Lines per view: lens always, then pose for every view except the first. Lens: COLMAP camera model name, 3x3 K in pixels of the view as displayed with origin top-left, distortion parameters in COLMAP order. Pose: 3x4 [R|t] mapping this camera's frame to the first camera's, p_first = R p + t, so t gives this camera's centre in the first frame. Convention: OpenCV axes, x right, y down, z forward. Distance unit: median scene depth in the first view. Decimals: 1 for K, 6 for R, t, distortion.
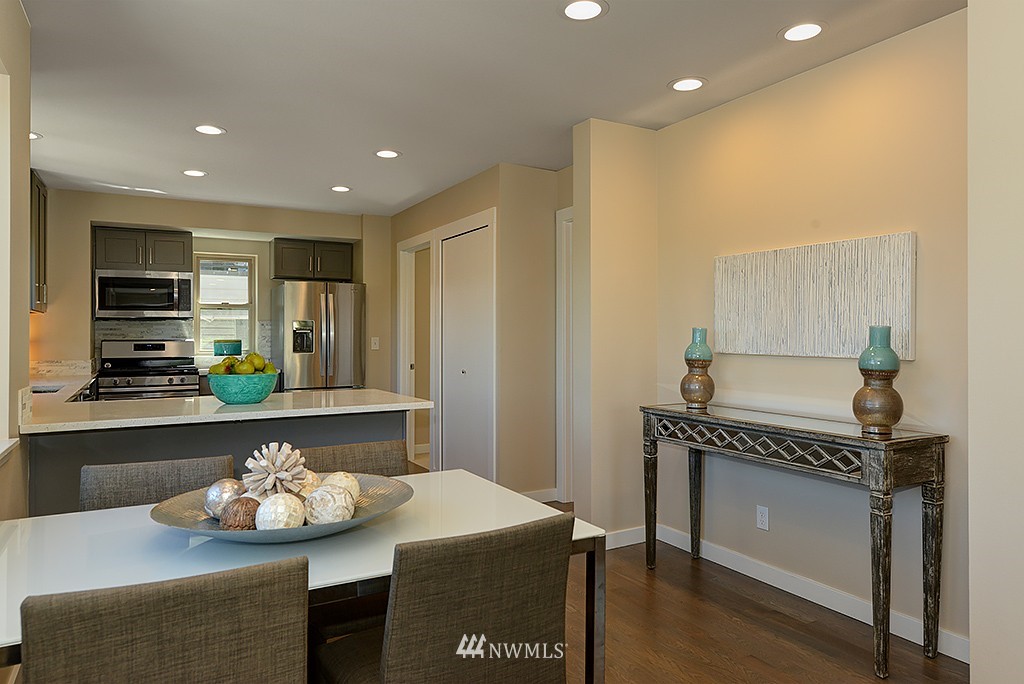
lens RADIAL K [[666.8, 0, 512.5], [0, 666.8, 336.2], [0, 0, 1]] dist [0.003414, 0.001735]
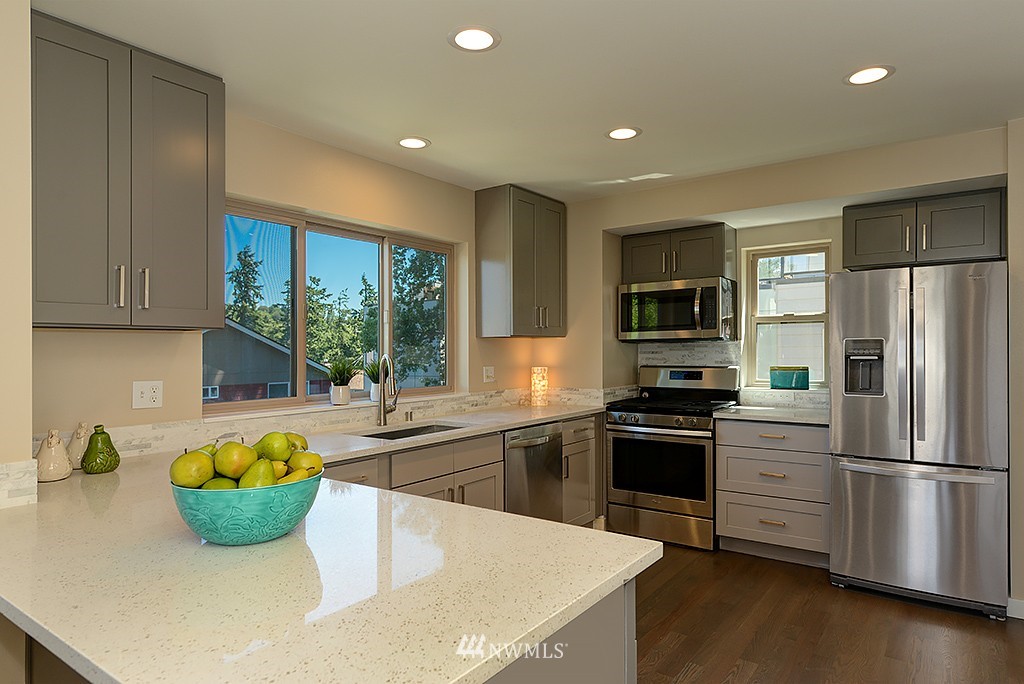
lens RADIAL K [[608.3, 0, 515.2], [0, 608.3, 346.8], [0, 0, 1]] dist [0.020183, -0.000279]
pose [[0.419130, -0.004025, -0.907917, 0.039689], [0.006690, 0.999977, -0.001345, -0.018024], [0.907901, -0.005510, 0.419147, 0.508220]]
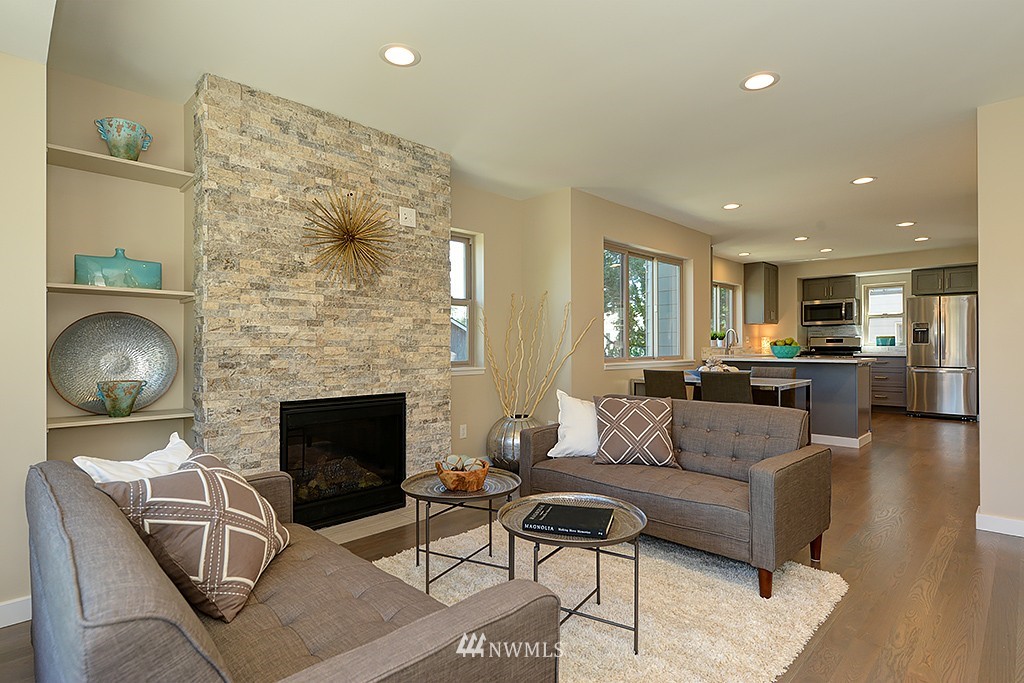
lens RADIAL K [[511.5, 0, 512.0], [0, 511.5, 341.5], [0, 0, 1]] dist [0.005089, -0.000106]
pose [[0.269115, -0.005994, -0.963089, 0.582402], [0.002735, 0.999981, -0.005460, 0.024209], [0.963104, -0.001165, 0.269126, -0.238689]]
